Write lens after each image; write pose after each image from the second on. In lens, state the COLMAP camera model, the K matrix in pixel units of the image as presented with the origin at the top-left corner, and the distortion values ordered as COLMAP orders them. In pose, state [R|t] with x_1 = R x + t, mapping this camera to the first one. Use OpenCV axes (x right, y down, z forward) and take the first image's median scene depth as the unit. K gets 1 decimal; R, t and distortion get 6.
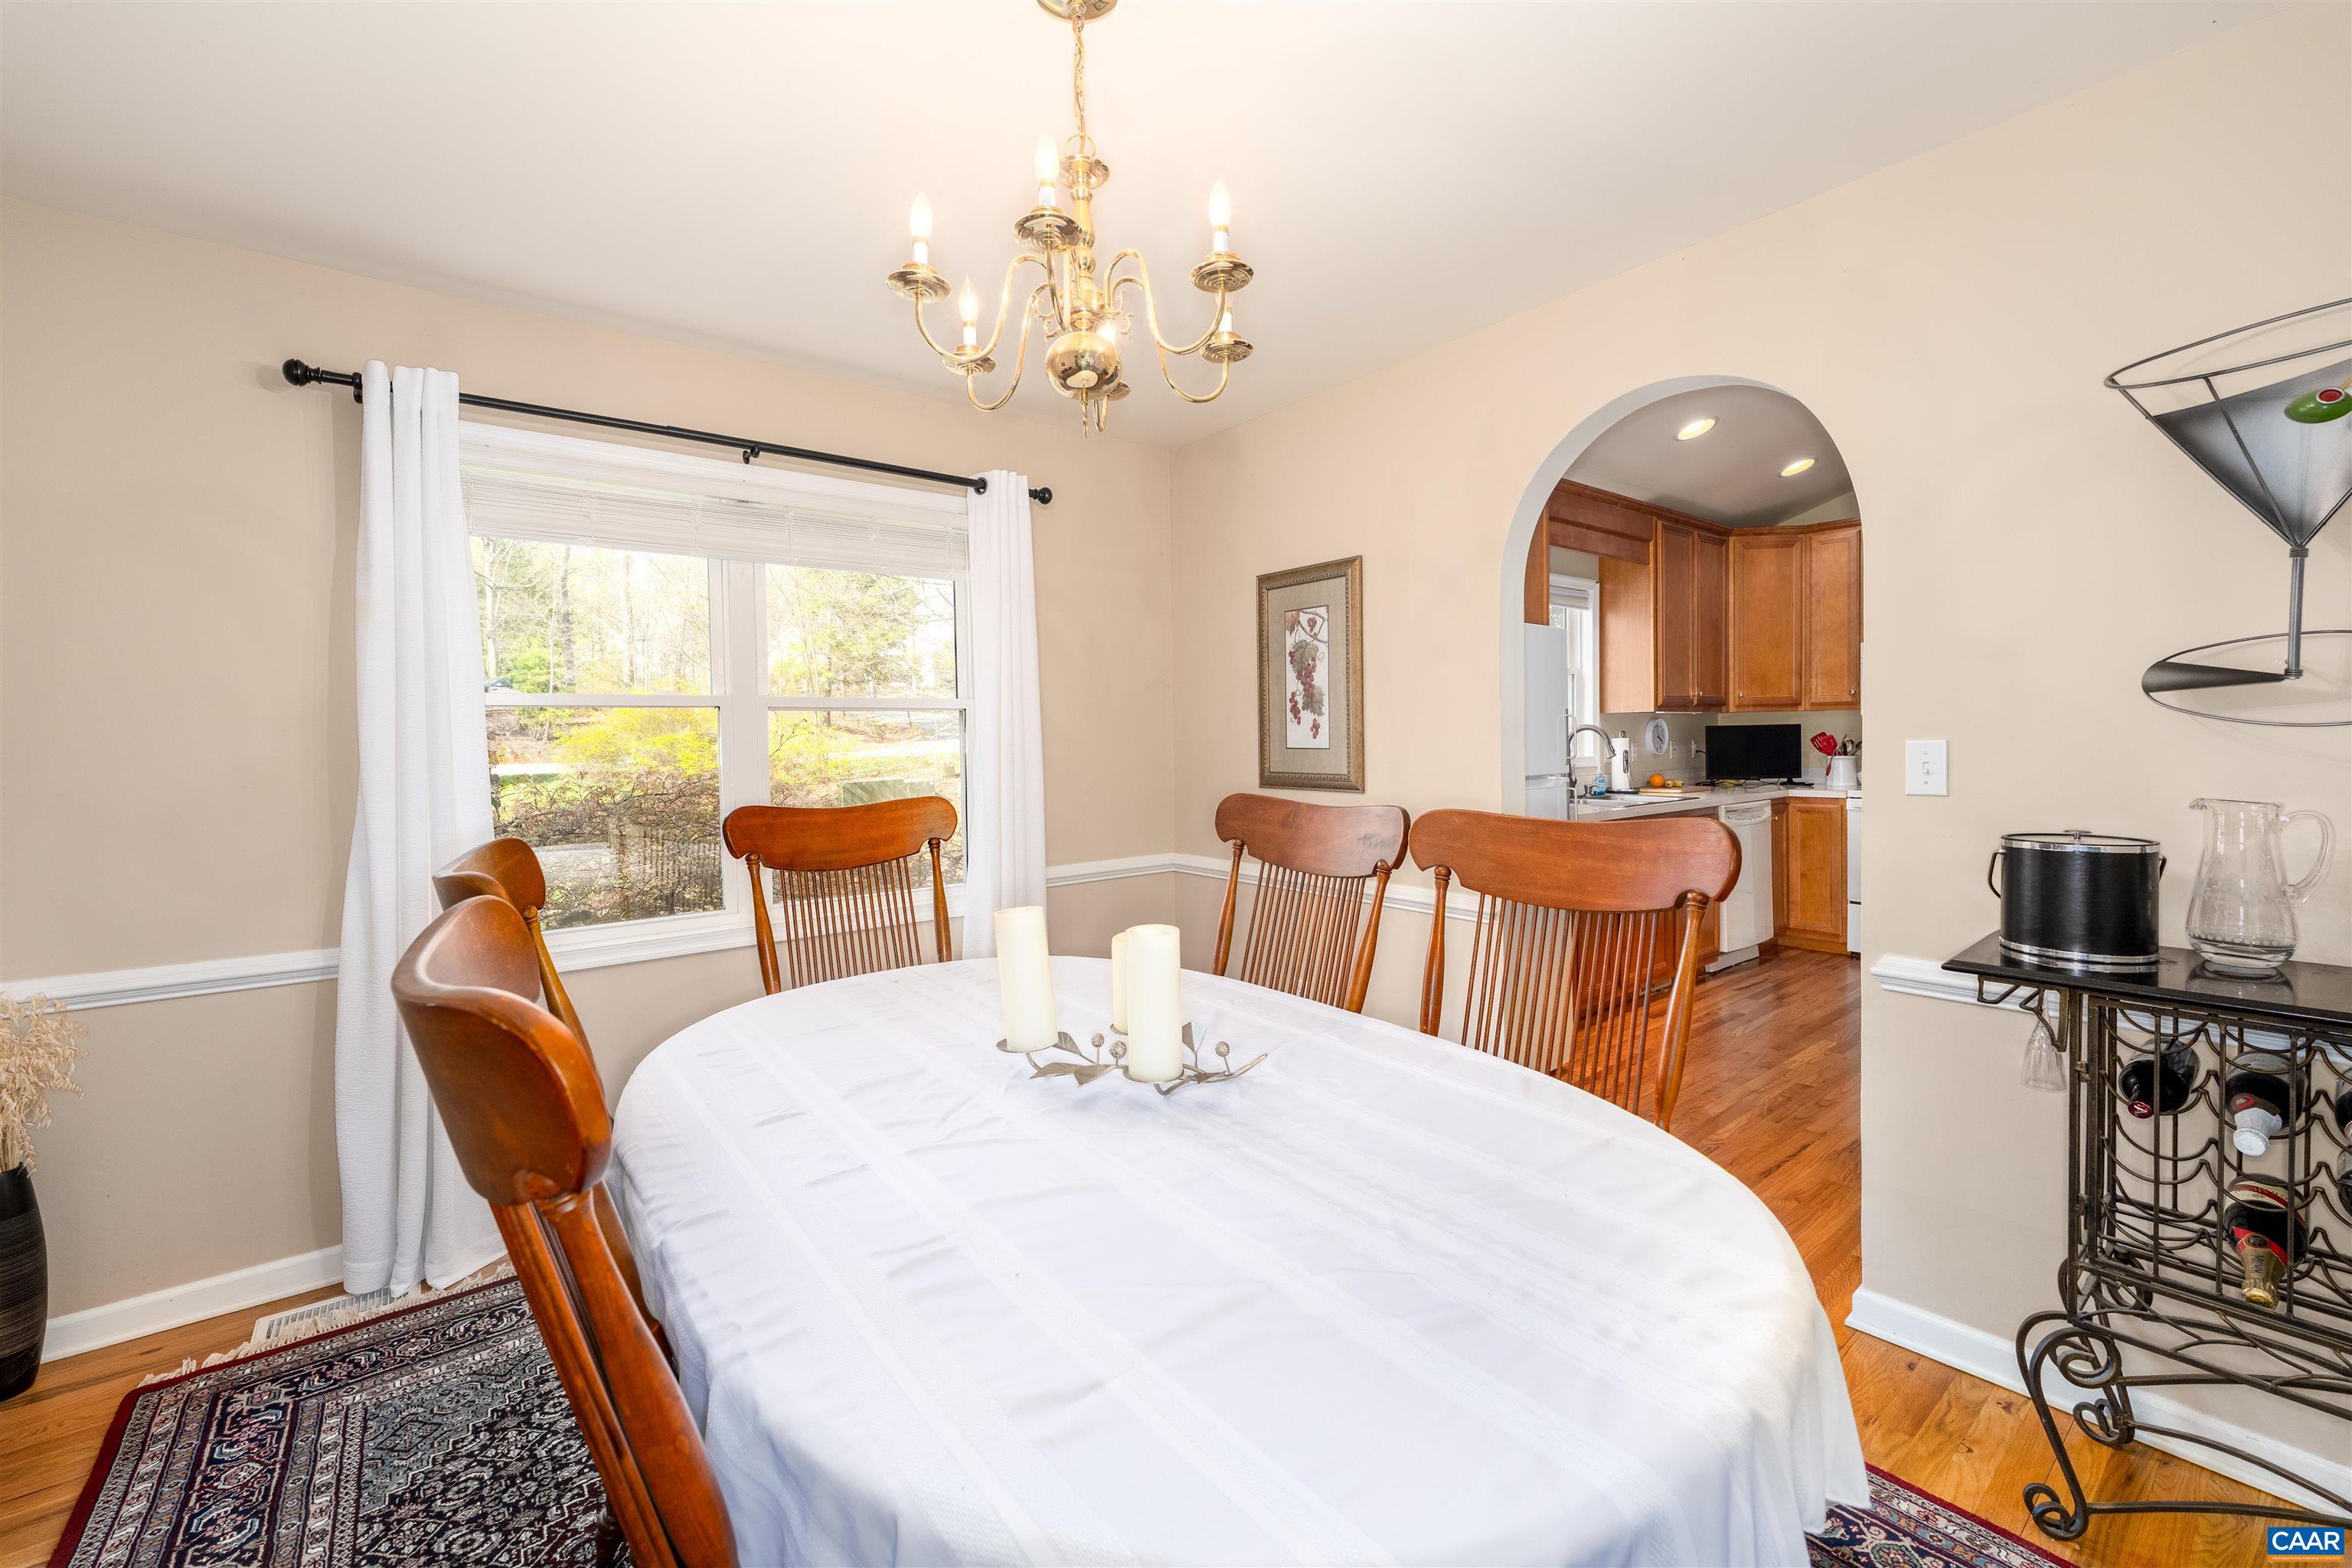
lens RADIAL K [[960.0, 0, 1176.9], [0, 960.0, 757.4], [0, 0, 1]] dist [0.000804, -0.000457]
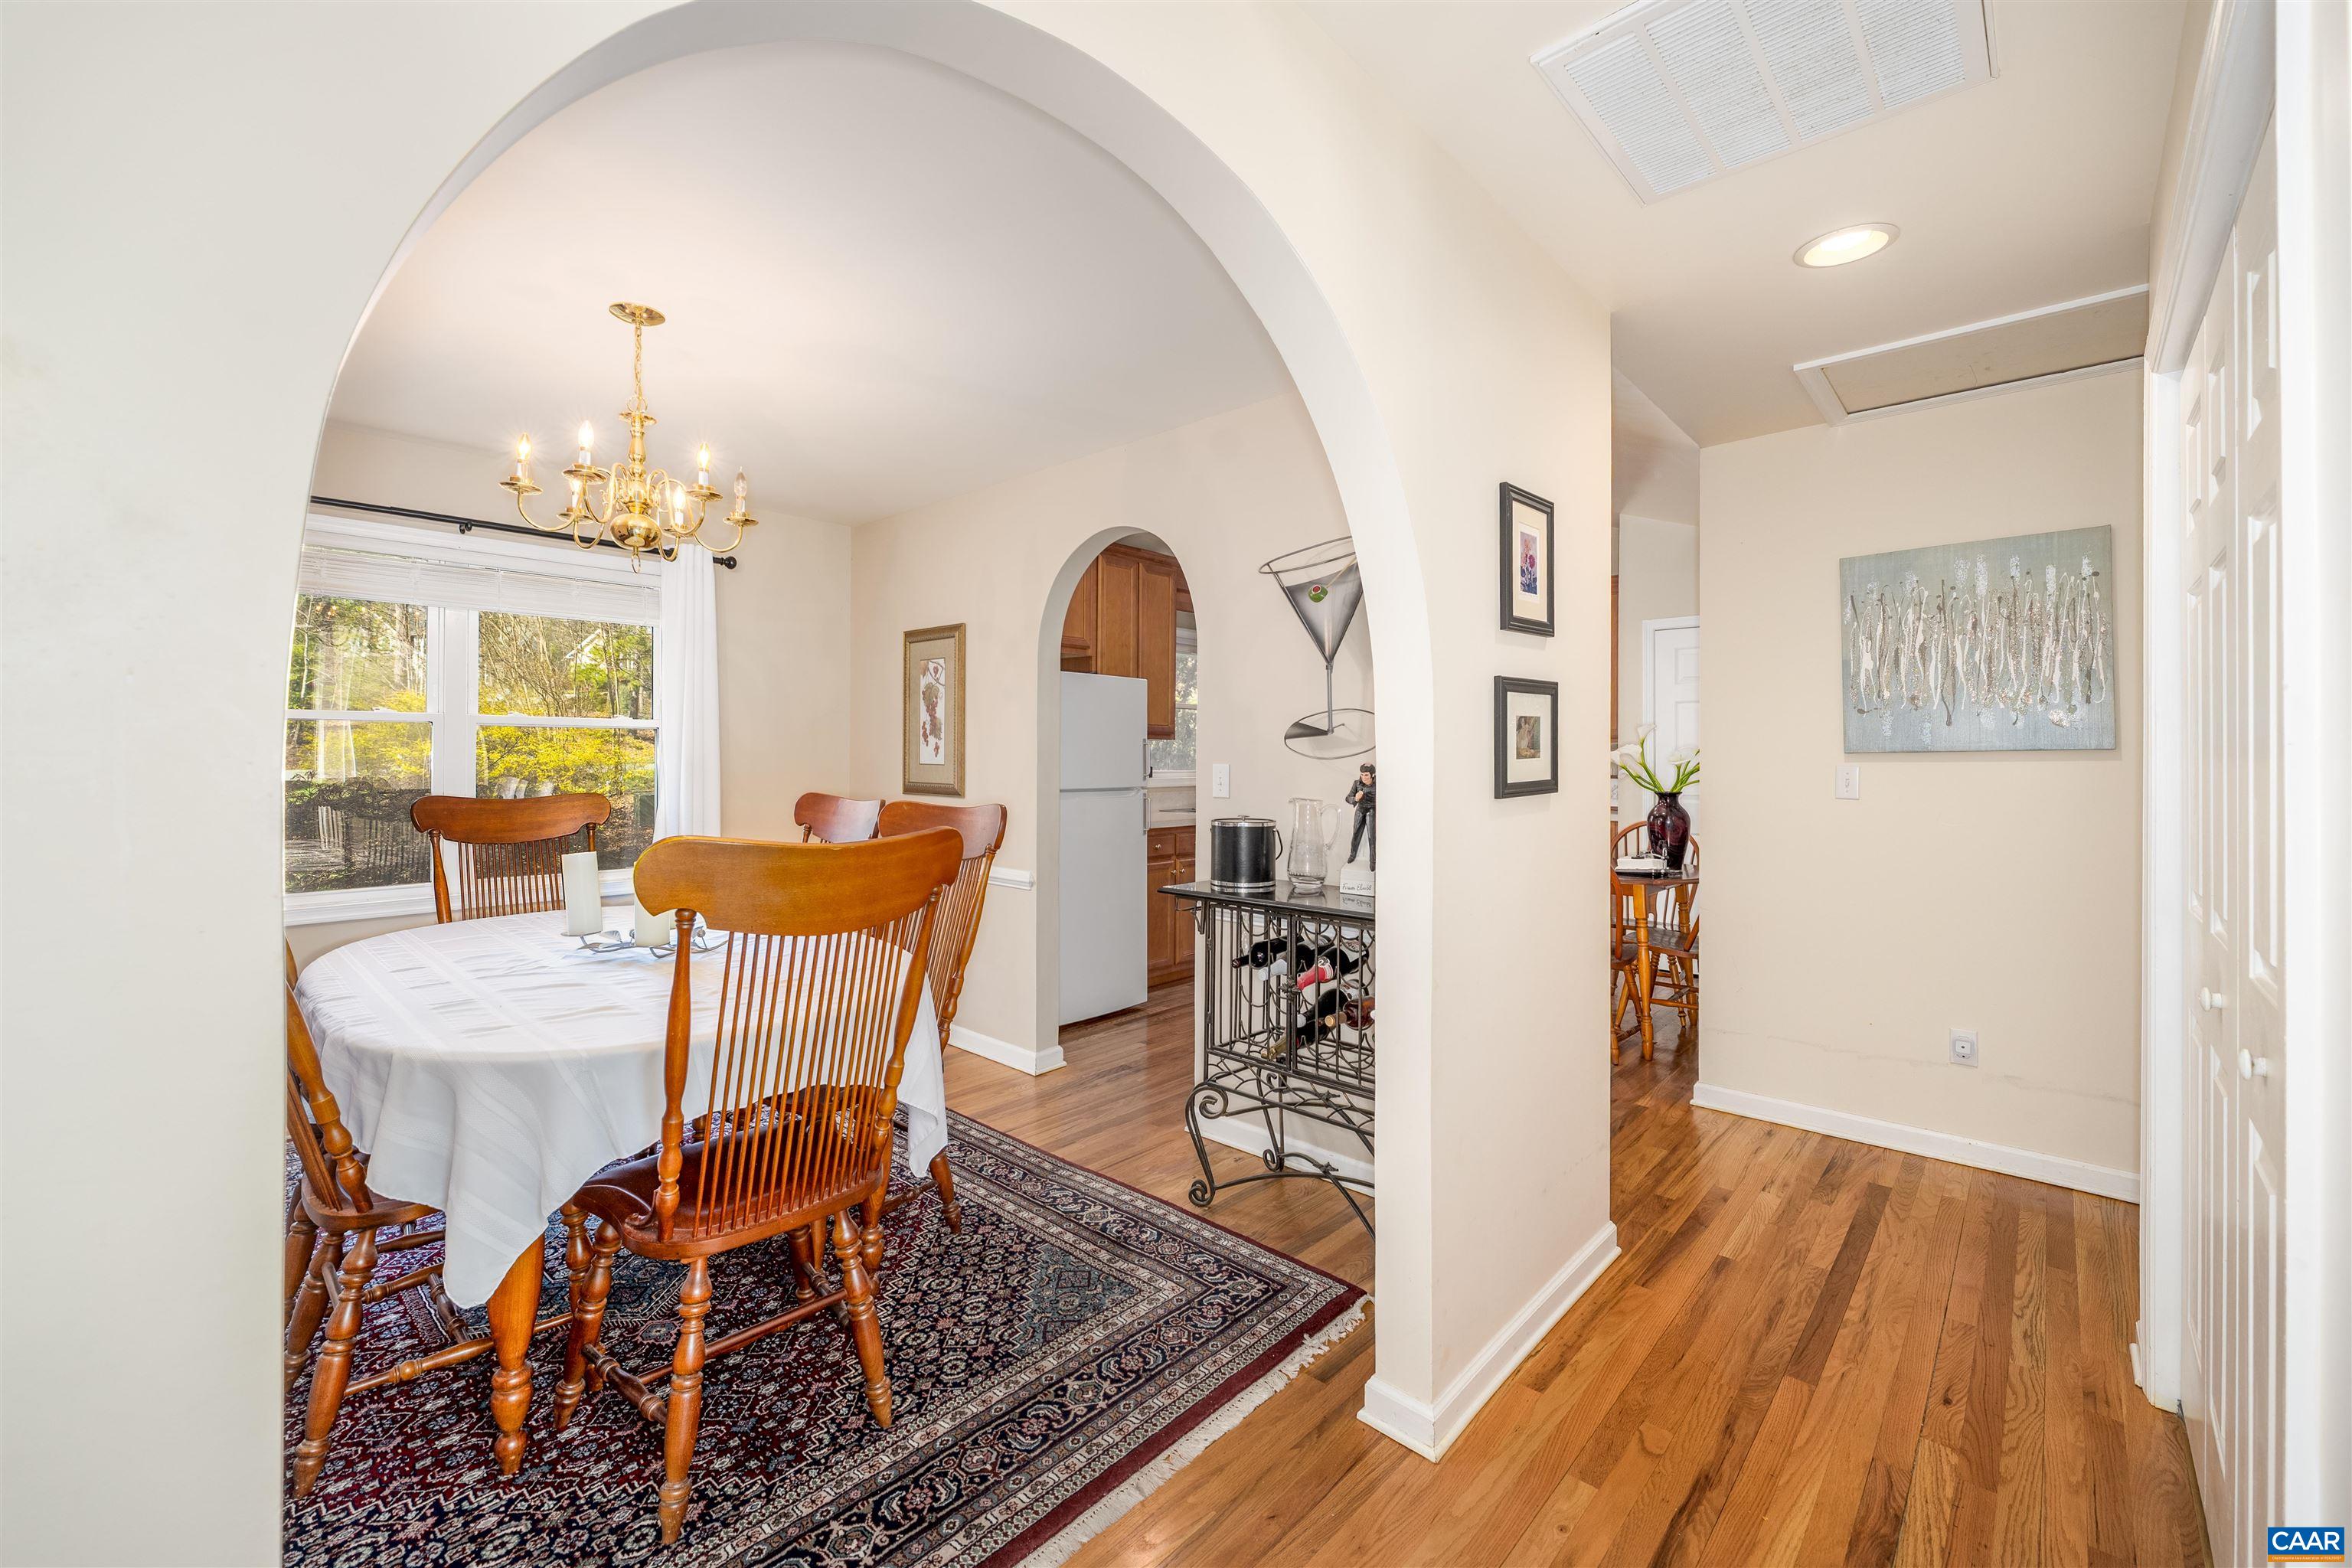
lens RADIAL K [[960.0, 0, 1183.7], [0, 960.0, 748.8], [0, 0, 1]] dist [0.000804, -0.000457]
pose [[0.986090, 0.020833, 0.164901, 0.271502], [-0.015976, 0.999400, -0.030726, 0.004730], [-0.165442, 0.027664, 0.985831, -0.381236]]
